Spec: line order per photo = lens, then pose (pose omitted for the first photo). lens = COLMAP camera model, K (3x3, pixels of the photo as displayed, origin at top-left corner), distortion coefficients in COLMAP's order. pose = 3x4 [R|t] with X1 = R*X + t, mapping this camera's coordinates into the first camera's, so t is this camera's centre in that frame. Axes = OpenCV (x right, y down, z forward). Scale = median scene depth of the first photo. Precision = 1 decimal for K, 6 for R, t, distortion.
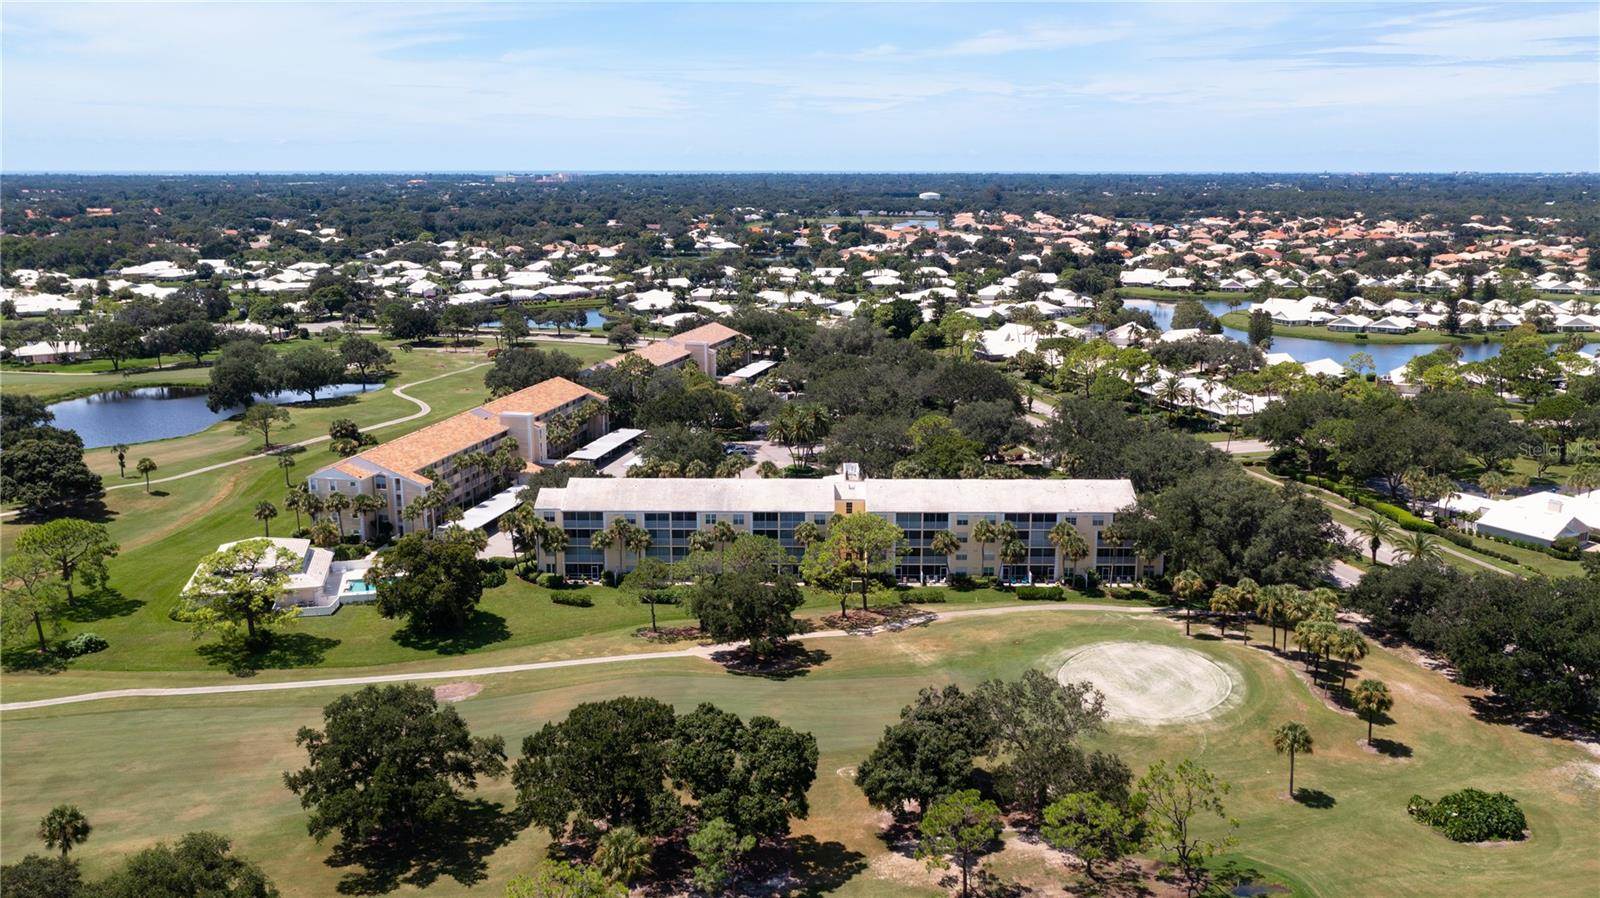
lens RADIAL K [[1295.9, 0, 800.0], [0, 1295.9, 449.0], [0, 0, 1]] dist [0.000604, 0.001100]
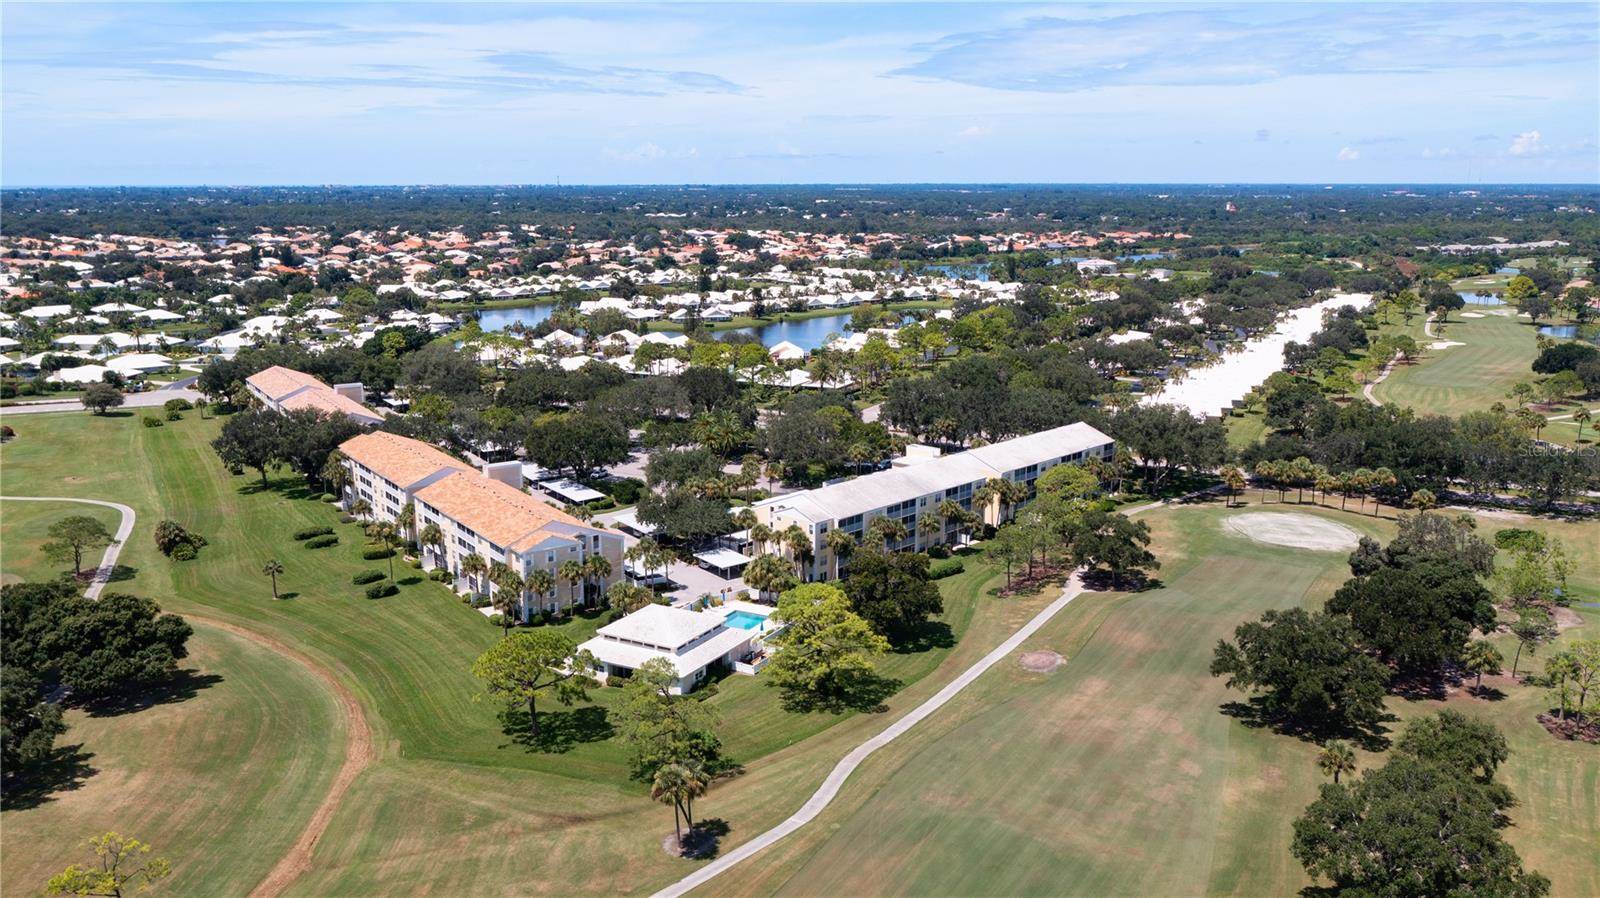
lens RADIAL K [[1295.9, 0, 800.0], [0, 1295.9, 449.0], [0, 0, 1]] dist [0.000604, 0.001100]
pose [[0.671748, -0.149214, 0.725597, -0.669872], [0.157165, 0.985912, 0.057245, -0.049575], [-0.723916, 0.075584, 0.685735, 0.238772]]
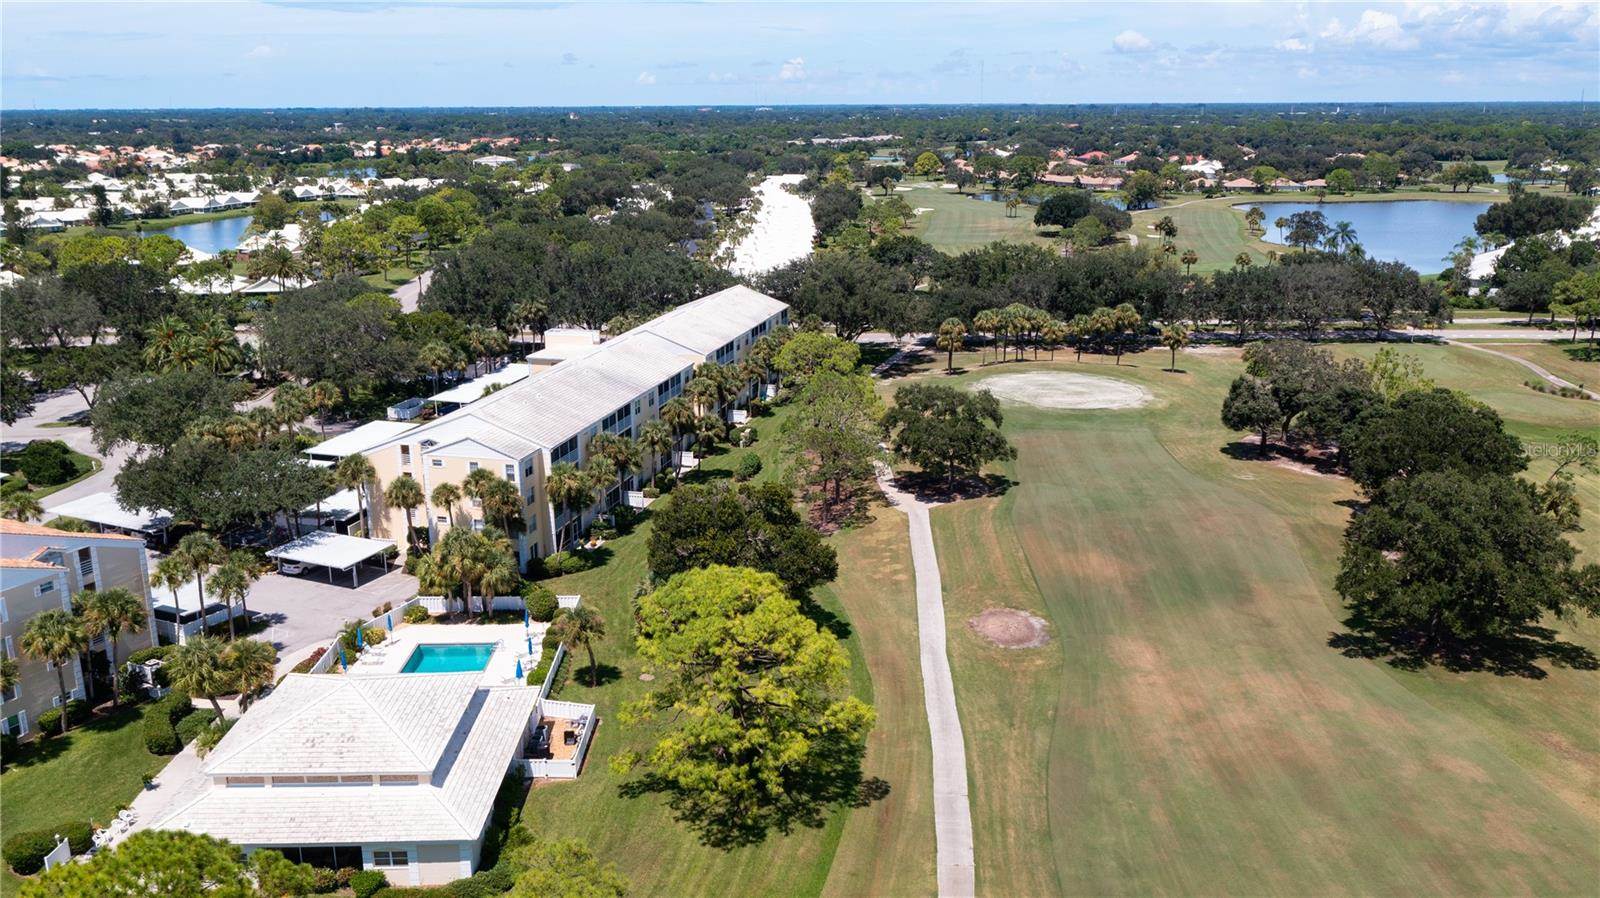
lens RADIAL K [[1268.2, 0, 800.0], [0, 1268.2, 449.0], [0, 0, 1]] dist [0.001031, 0.000623]
pose [[0.216812, -0.253352, 0.942765, -0.502059], [0.212166, 0.954881, 0.207816, -0.033312], [-0.952879, 0.154966, 0.260782, 0.538365]]
